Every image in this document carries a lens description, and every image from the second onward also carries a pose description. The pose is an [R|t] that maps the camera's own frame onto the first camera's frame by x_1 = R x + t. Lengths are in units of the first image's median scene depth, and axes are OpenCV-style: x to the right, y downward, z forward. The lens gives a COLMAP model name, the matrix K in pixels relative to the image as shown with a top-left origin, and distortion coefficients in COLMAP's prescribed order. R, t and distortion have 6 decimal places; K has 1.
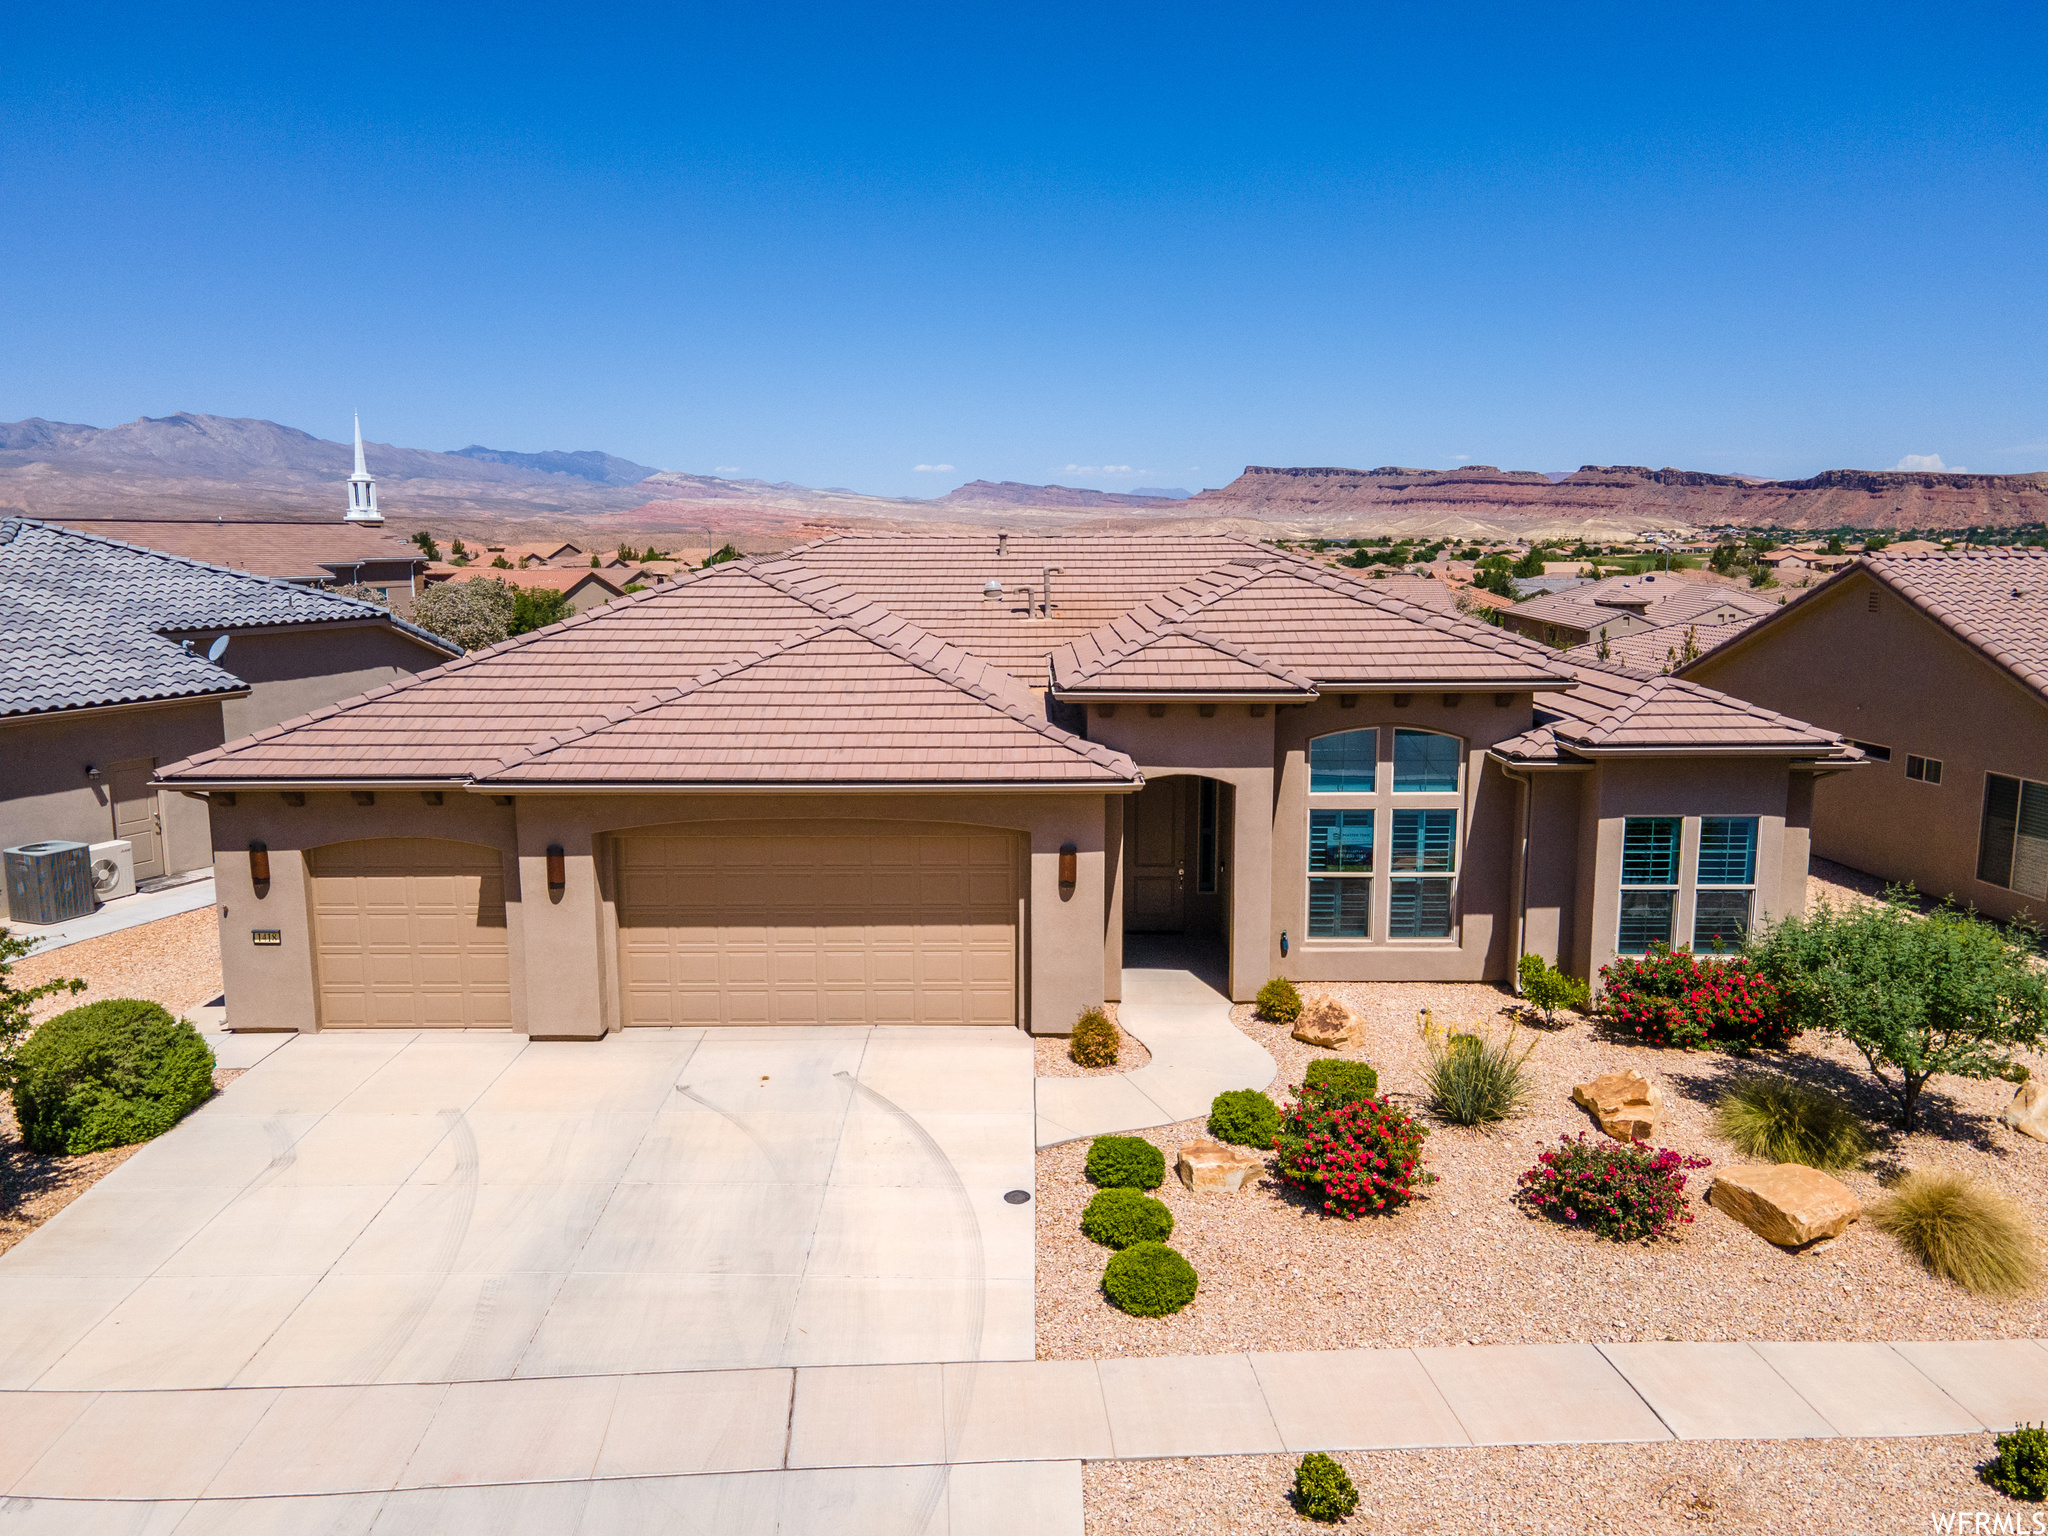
lens RADIAL K [[1498.2, 0, 1024.0], [0, 1498.2, 768.0], [0, 0, 1]] dist [0.014112, 0.056335]
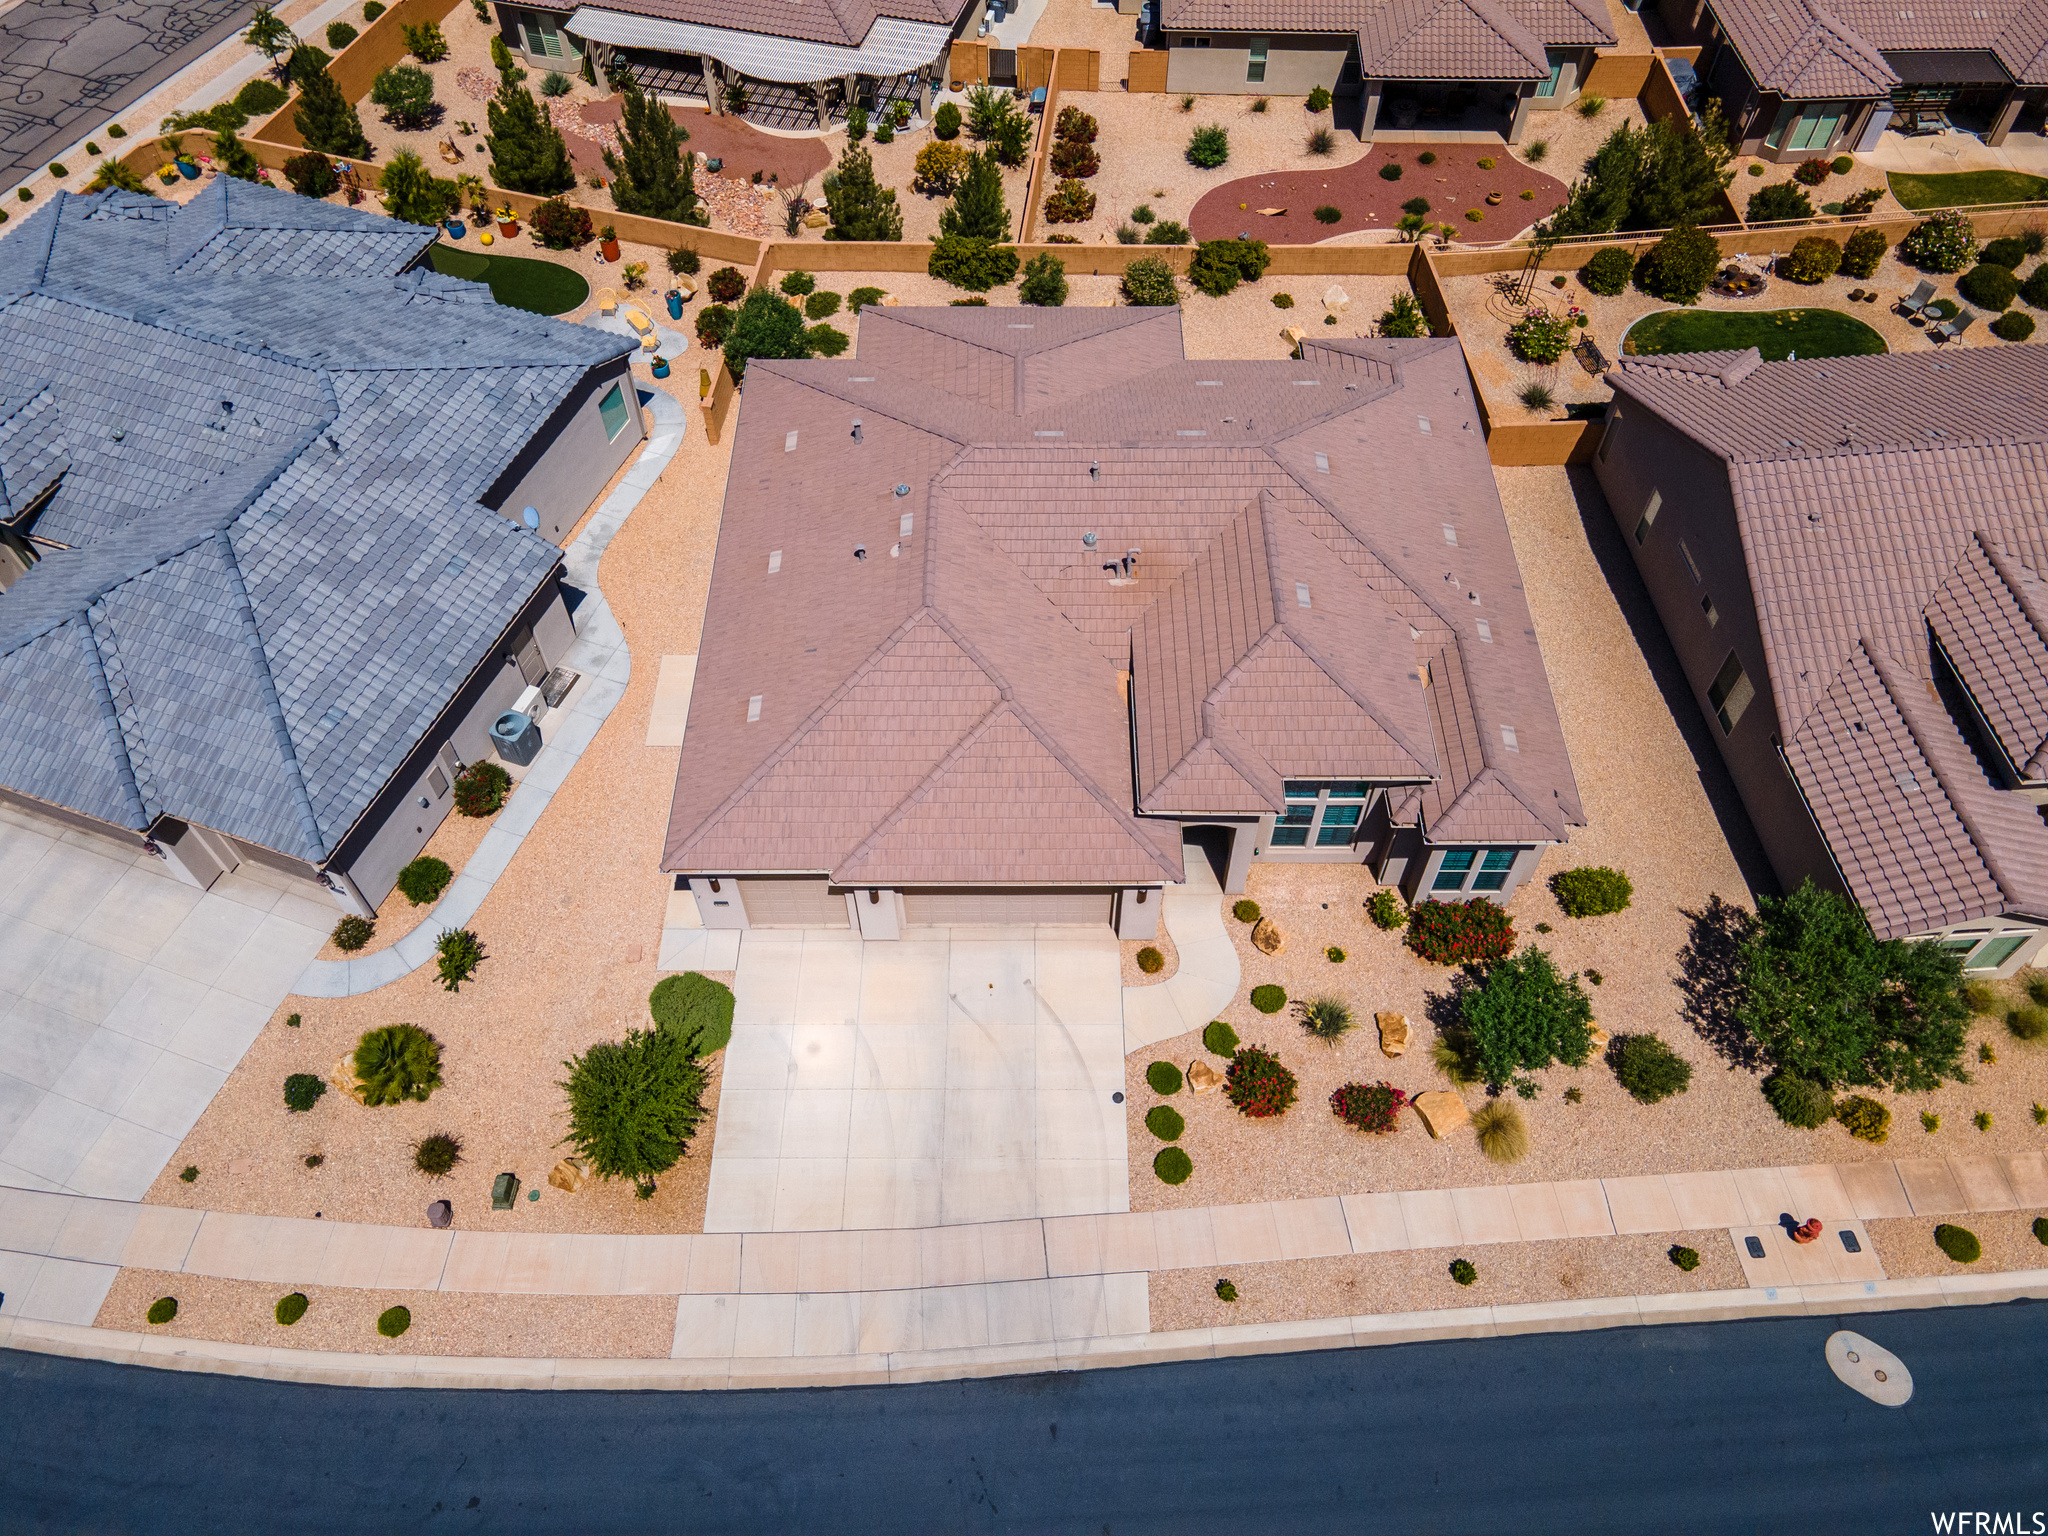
lens RADIAL K [[1498.2, 0, 1024.0], [0, 1498.2, 768.0], [0, 0, 1]] dist [0.014112, 0.056335]
pose [[0.999999, -0.000312, 0.000978, -0.120593], [-0.000467, 0.709838, 0.704365, -1.354191], [-0.000914, -0.704365, 0.709837, -0.230188]]
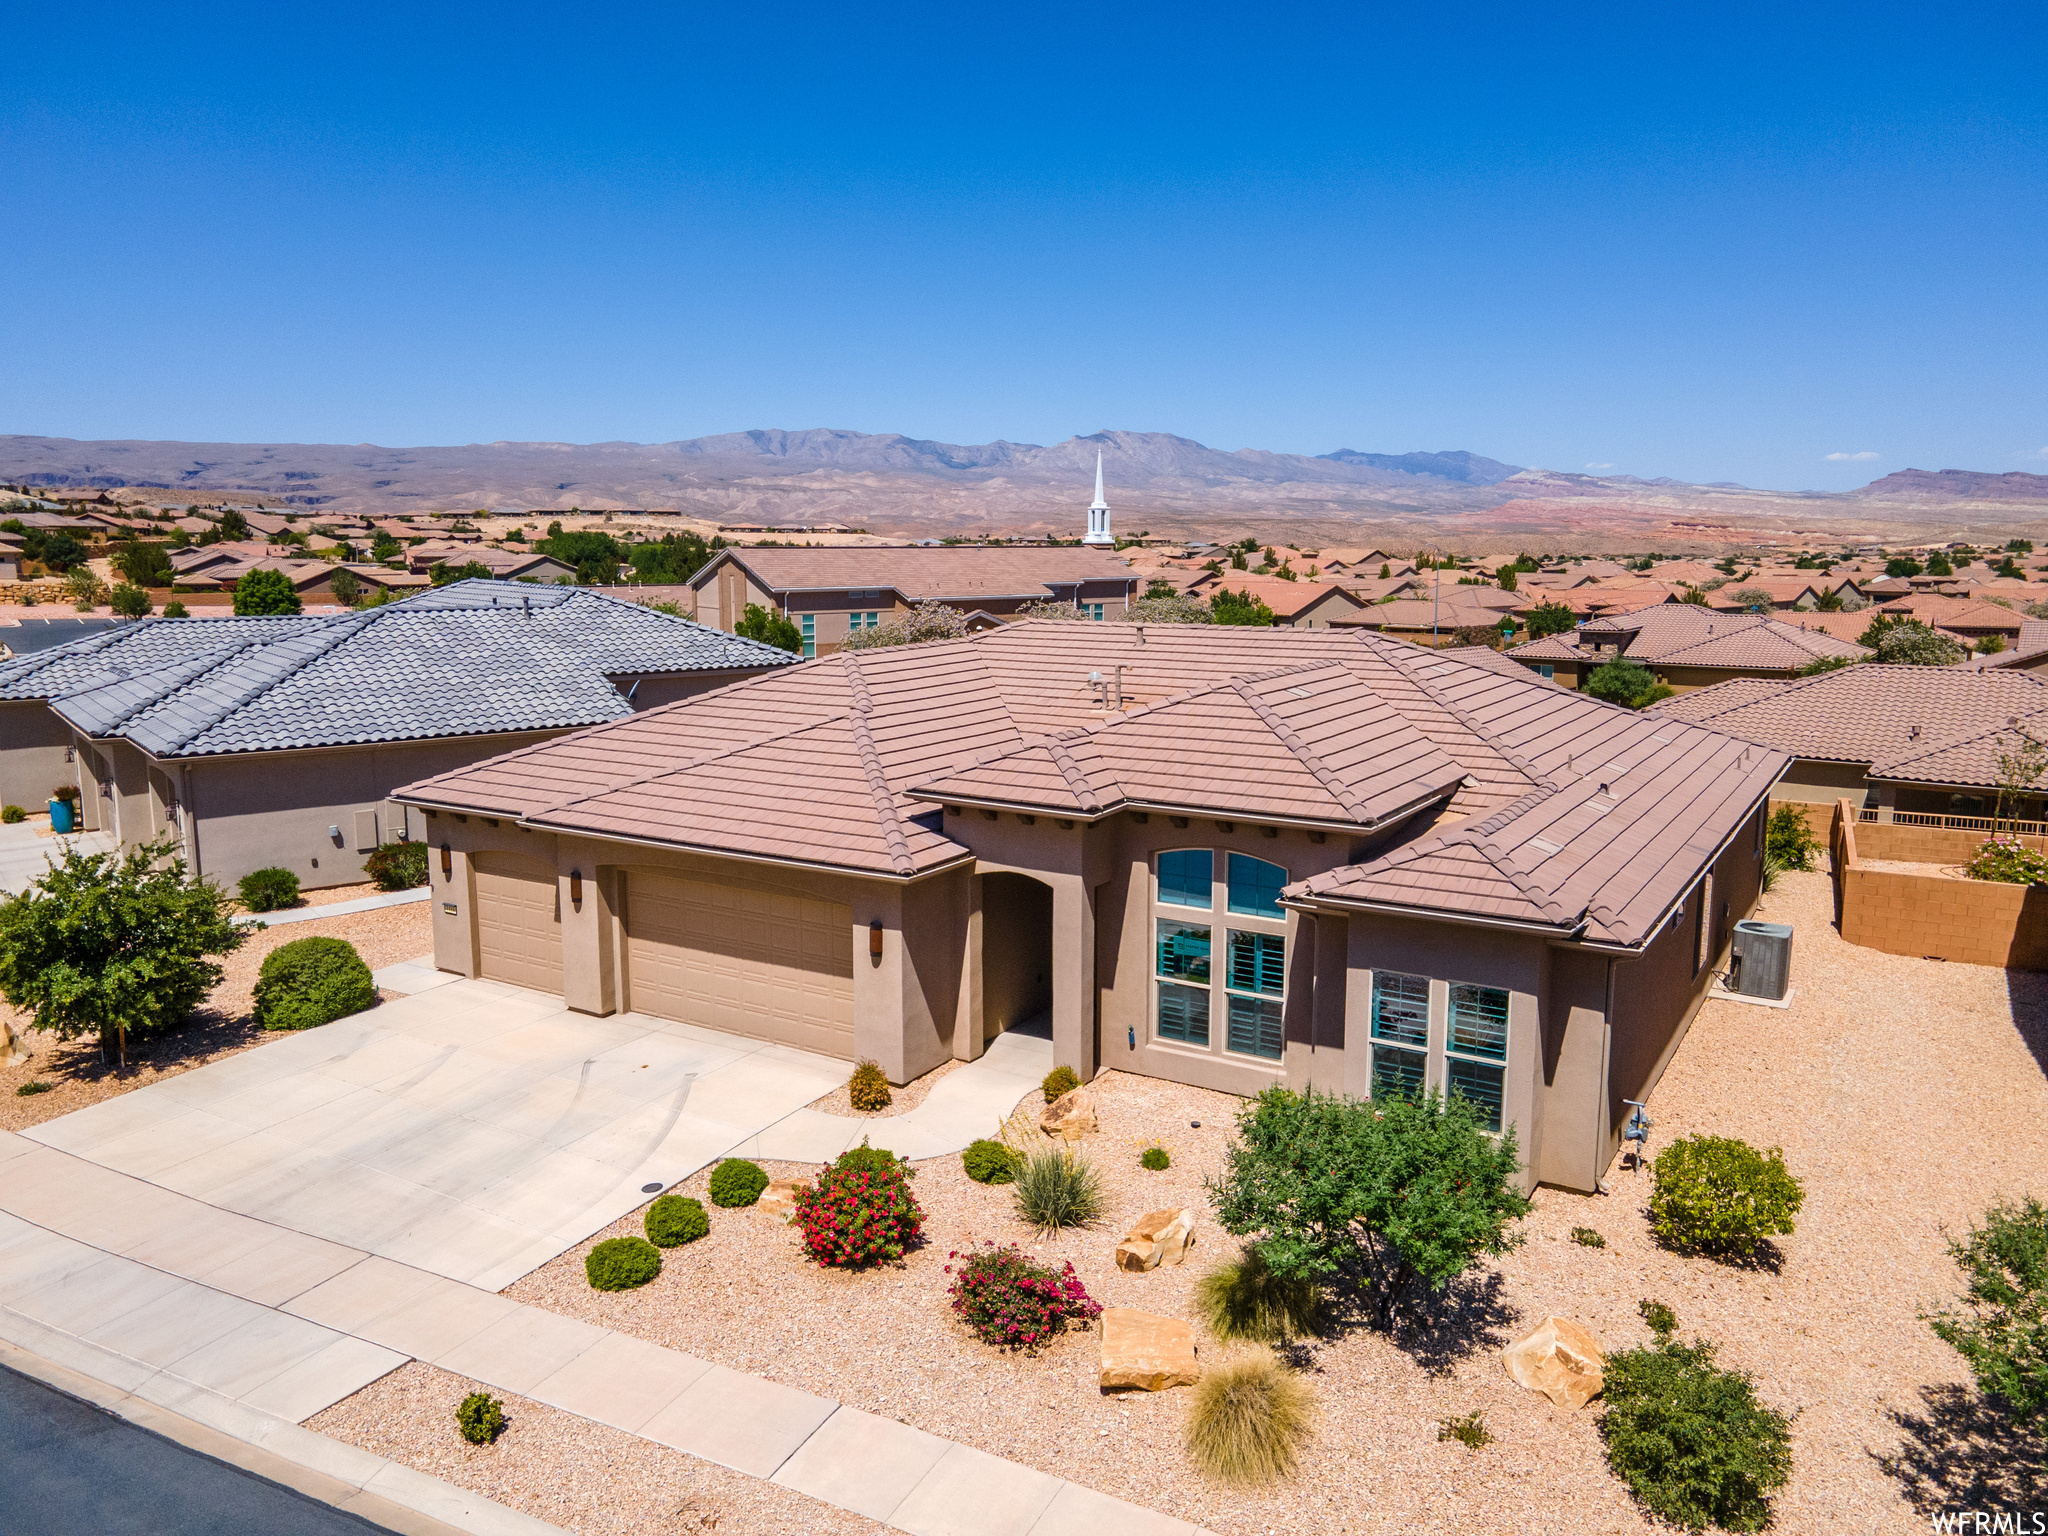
lens RADIAL K [[1498.2, 0, 1024.0], [0, 1498.2, 768.0], [0, 0, 1]] dist [0.014112, 0.056335]
pose [[0.851604, 0.083332, -0.517519, 0.721268], [-0.083147, 0.996258, 0.023596, -0.105956], [0.517549, 0.022936, 0.855346, 0.034312]]
